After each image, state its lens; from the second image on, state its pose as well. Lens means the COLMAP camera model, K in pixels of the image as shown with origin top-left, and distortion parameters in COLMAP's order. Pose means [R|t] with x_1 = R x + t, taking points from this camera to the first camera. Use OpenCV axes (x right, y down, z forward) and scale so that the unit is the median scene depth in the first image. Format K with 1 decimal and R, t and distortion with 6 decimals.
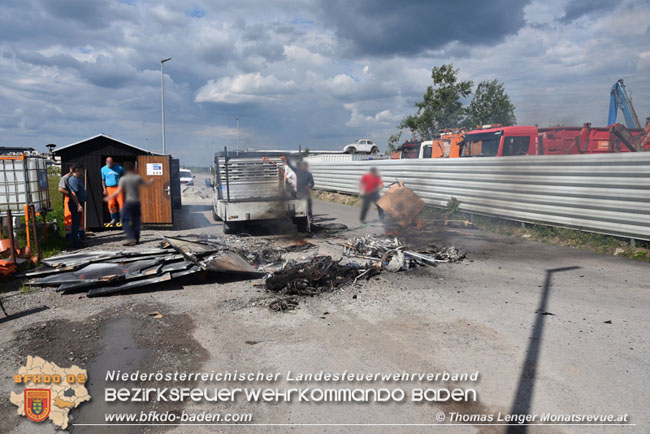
lens RADIAL K [[500.6, 0, 323.0], [0, 500.6, 216.7], [0, 0, 1]] dist [-0.009664, 0.006630]
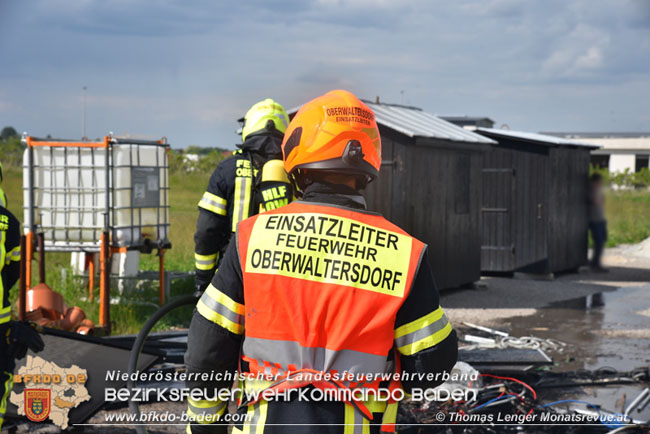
lens RADIAL K [[1395.7, 0, 328.9], [0, 1395.7, 214.9], [0, 0, 1]] dist [0.690095, 0.000000]
pose [[0.797337, 0.042085, -0.602065, 0.450814], [-0.082412, 0.995814, -0.039534, -0.001411], [0.597881, 0.081139, 0.797468, -0.062416]]
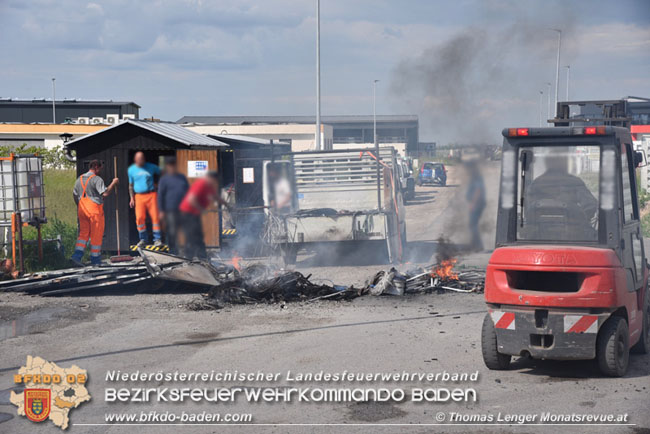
lens RADIAL K [[1395.7, 0, 327.2], [0, 1395.7, 218.1], [0, 0, 1]] dist [0.690095, 0.000000]
pose [[0.923216, 0.013236, -0.384053, 0.742373], [-0.030828, 0.998737, -0.039685, 0.057682], [0.383042, 0.048478, 0.922458, -0.934616]]
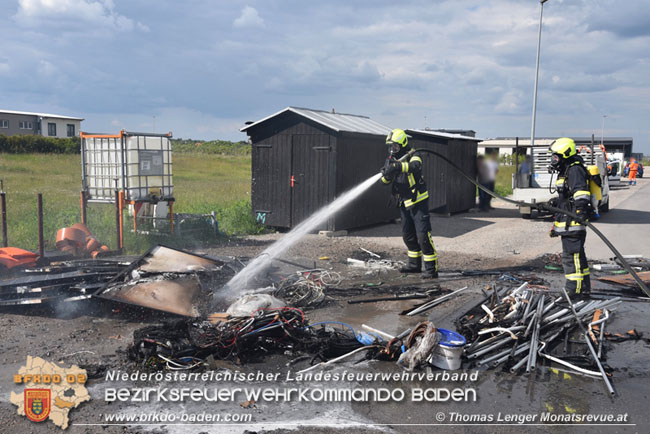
lens RADIAL K [[668.6, 0, 321.7], [0, 668.6, 217.4], [0, 0, 1]] dist [0.079963, 0.000000]
pose [[0.725354, 0.079398, -0.683782, 0.392934], [-0.084052, 0.996109, 0.026503, -0.033490], [0.683226, 0.038249, 0.729205, 0.347889]]
